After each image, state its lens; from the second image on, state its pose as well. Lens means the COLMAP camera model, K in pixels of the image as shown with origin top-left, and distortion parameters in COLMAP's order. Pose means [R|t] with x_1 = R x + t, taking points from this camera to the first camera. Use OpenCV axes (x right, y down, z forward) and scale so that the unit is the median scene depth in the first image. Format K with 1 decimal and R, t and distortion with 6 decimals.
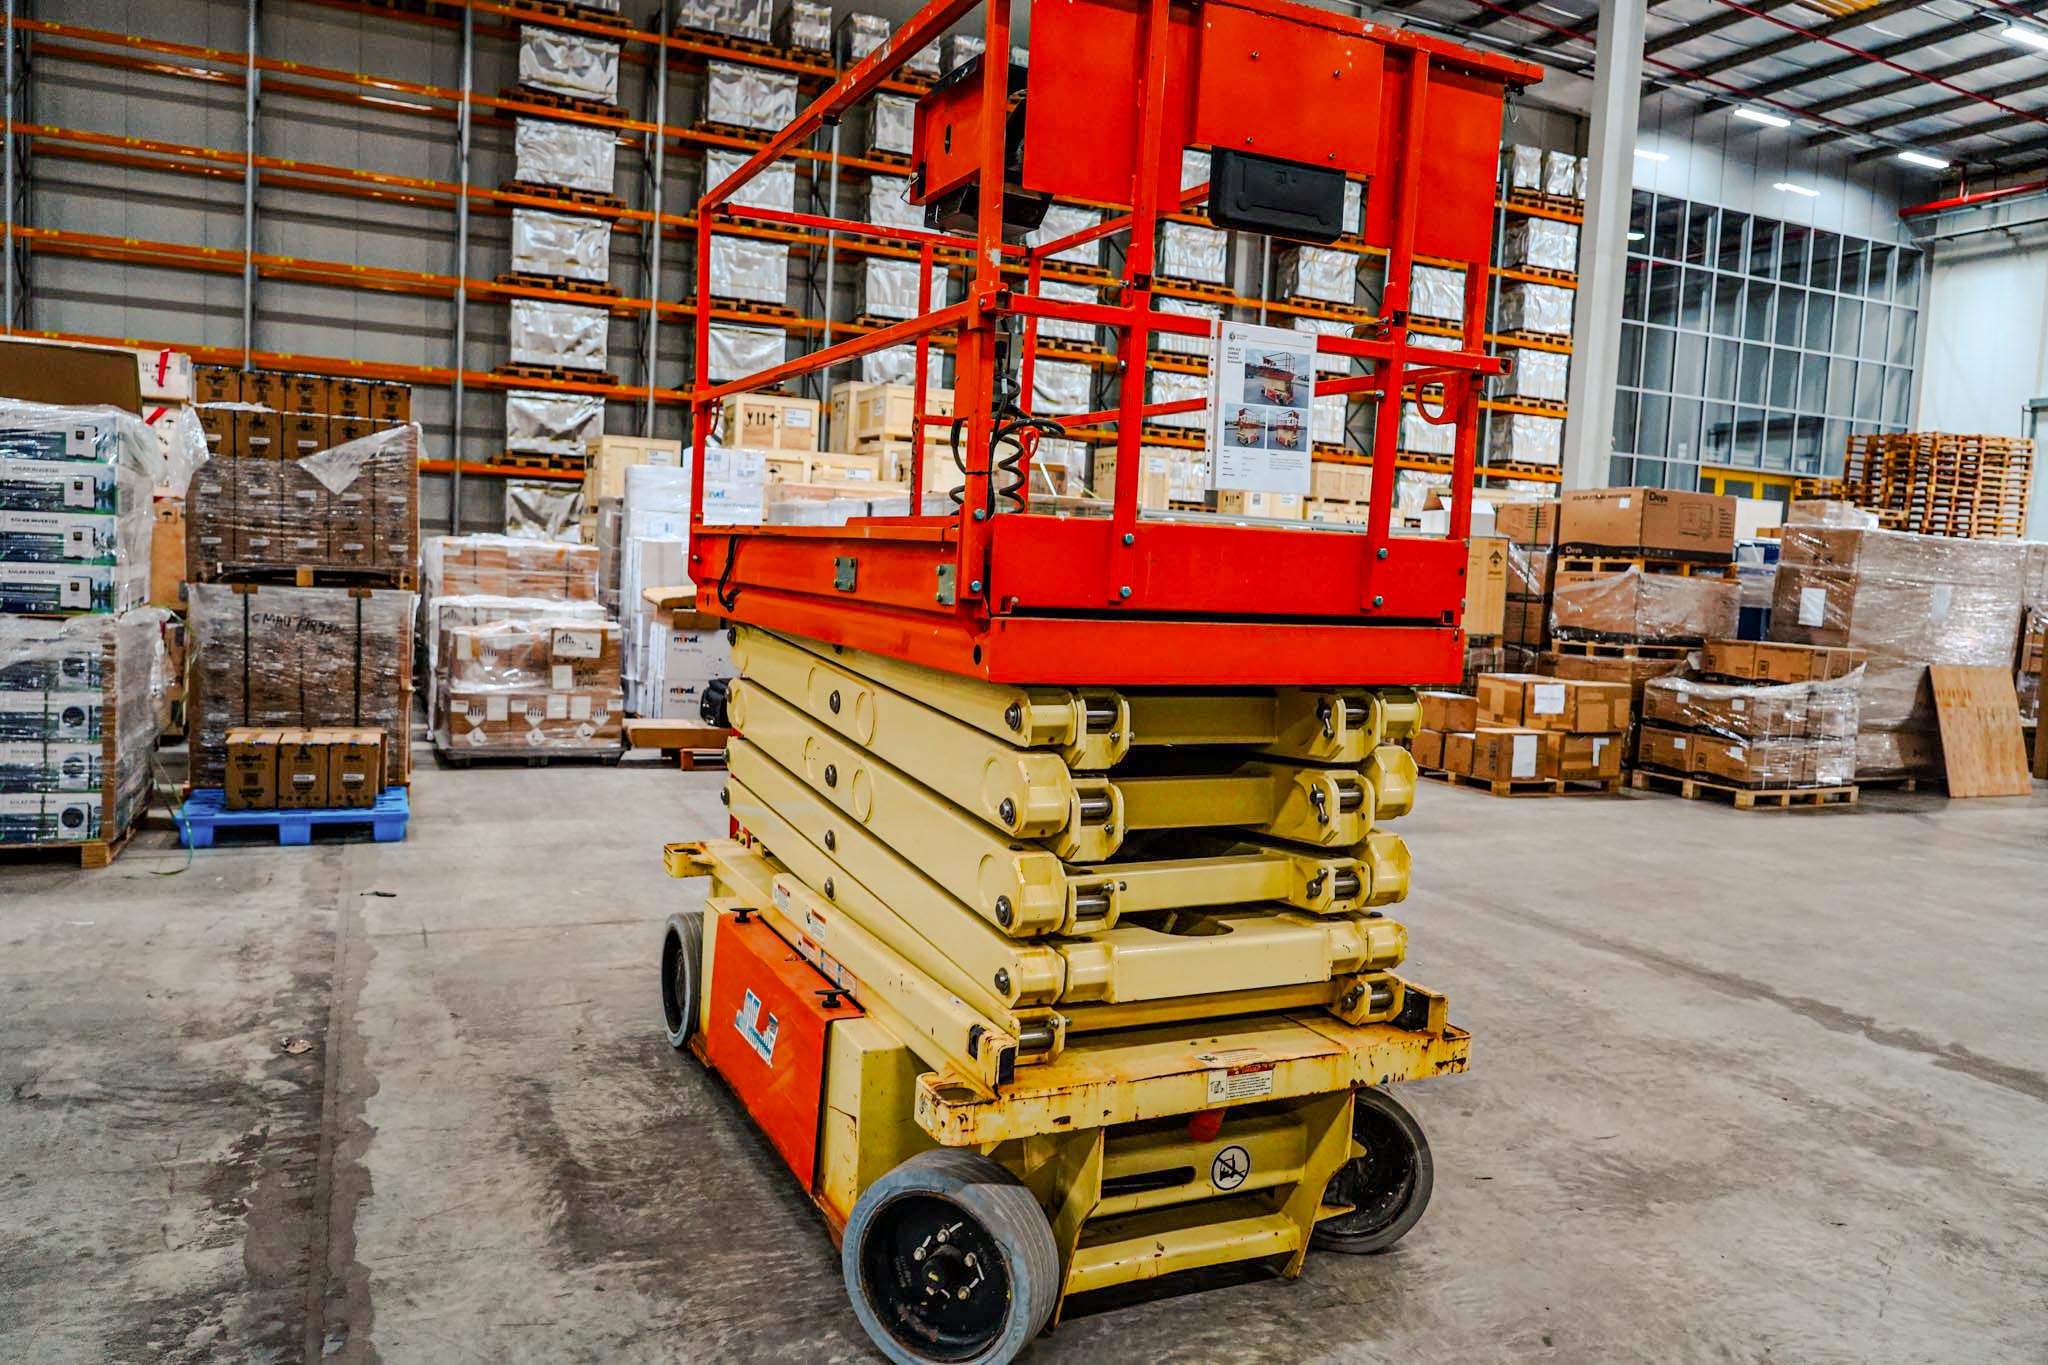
lens RADIAL K [[1442.6, 0, 1019.4], [0, 1442.6, 676.1], [0, 0, 1]] dist [-0.019735, 0.015936]
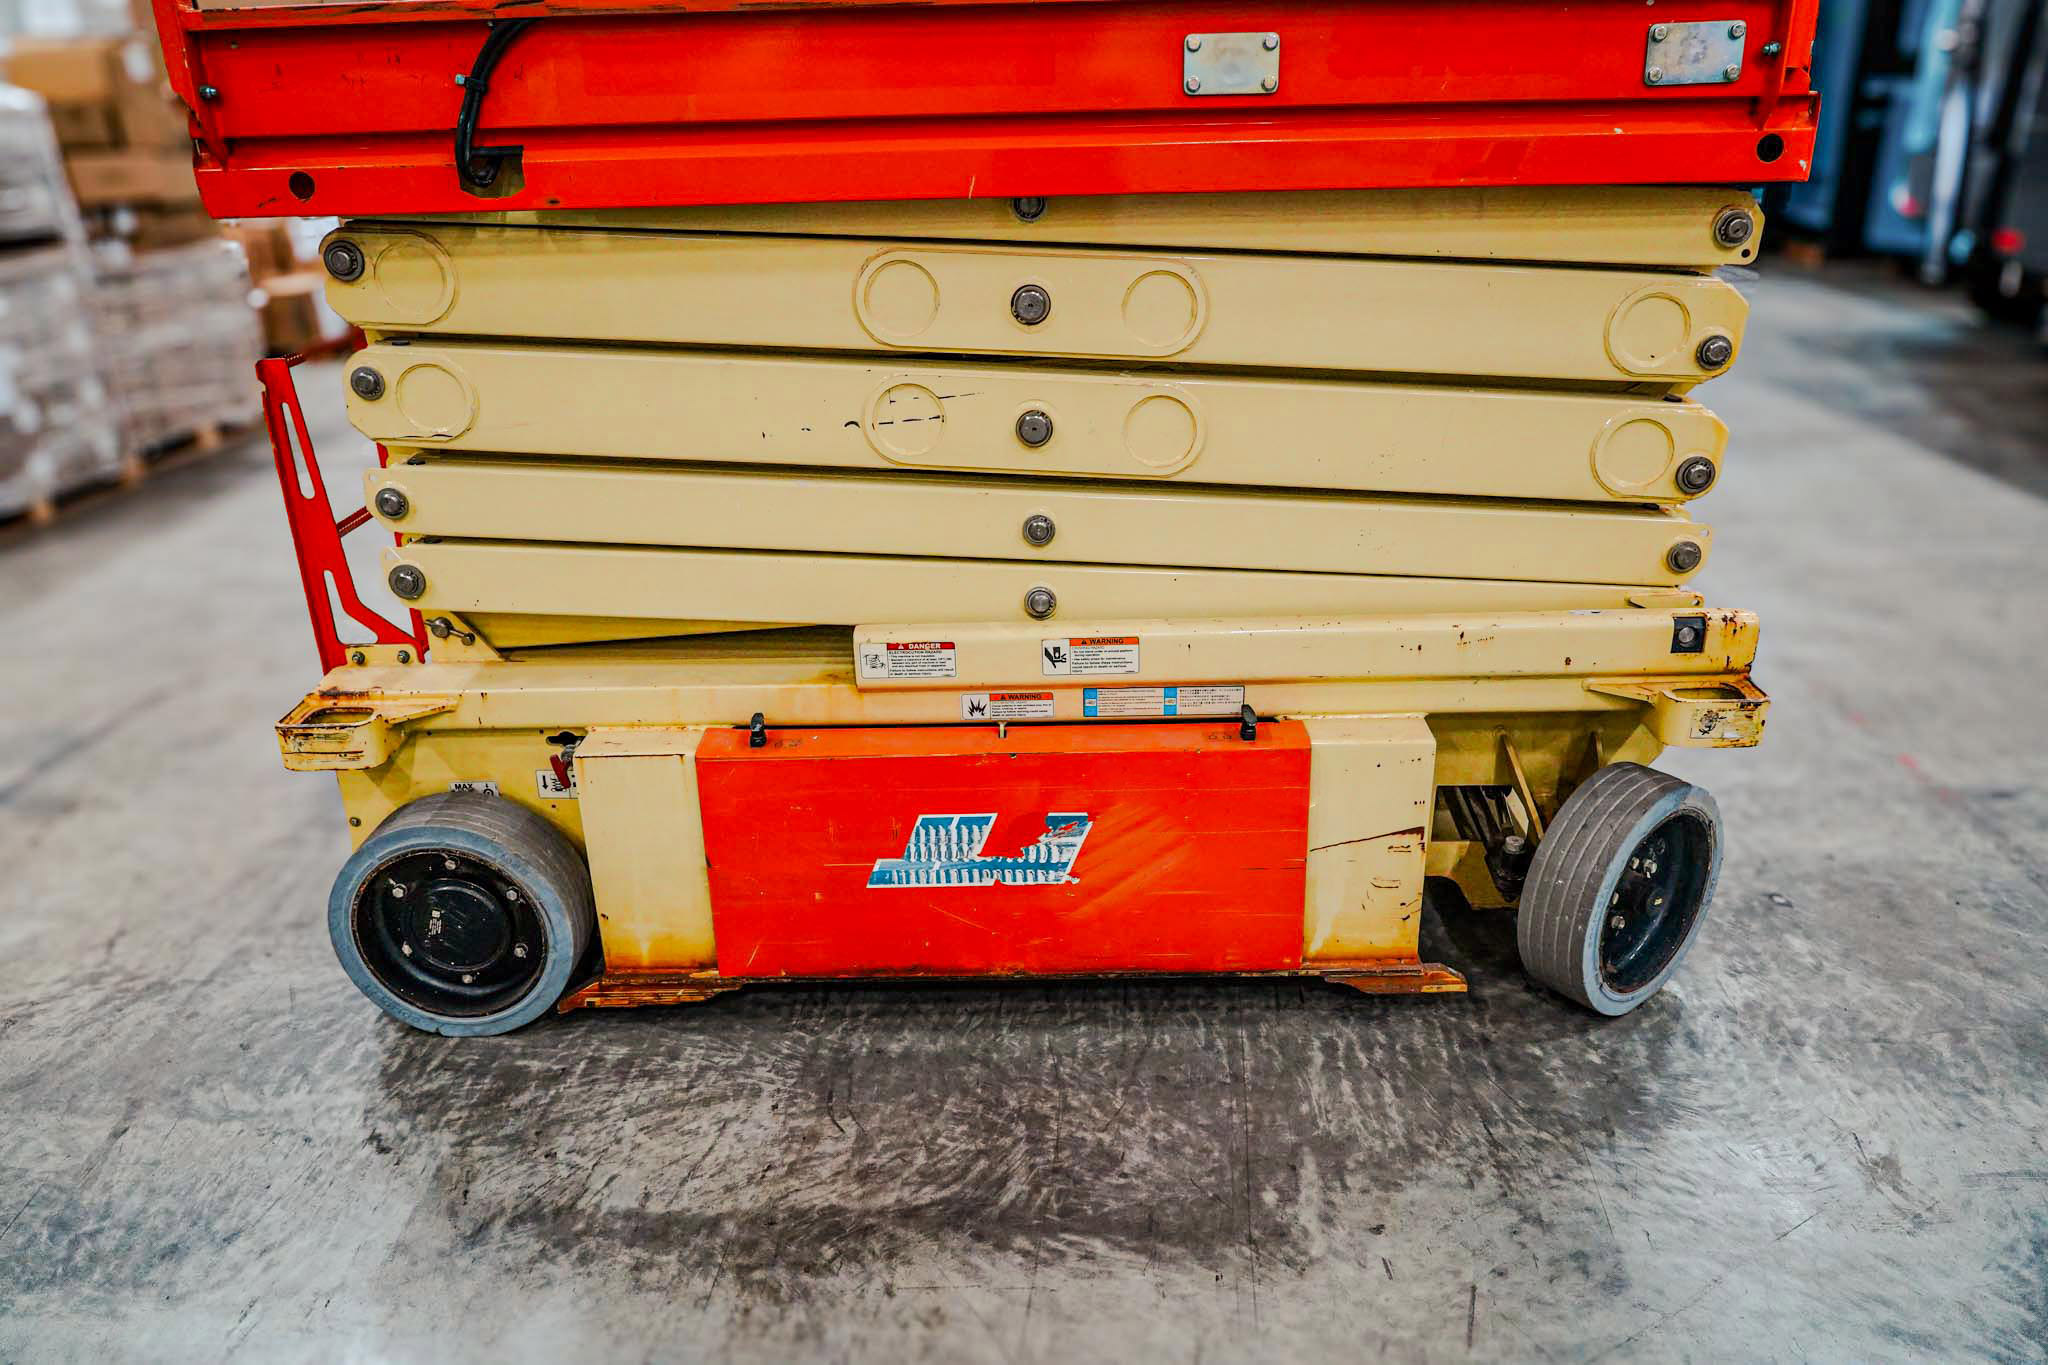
lens RADIAL K [[1442.6, 0, 1020.7], [0, 1442.6, 681.4], [0, 0, 1]] dist [-0.019735, 0.015936]
pose [[0.450999, -0.399693, 0.798026, -0.383424], [0.122766, 0.913404, 0.388100, -0.040959], [-0.884041, -0.077063, 0.461013, 0.412283]]
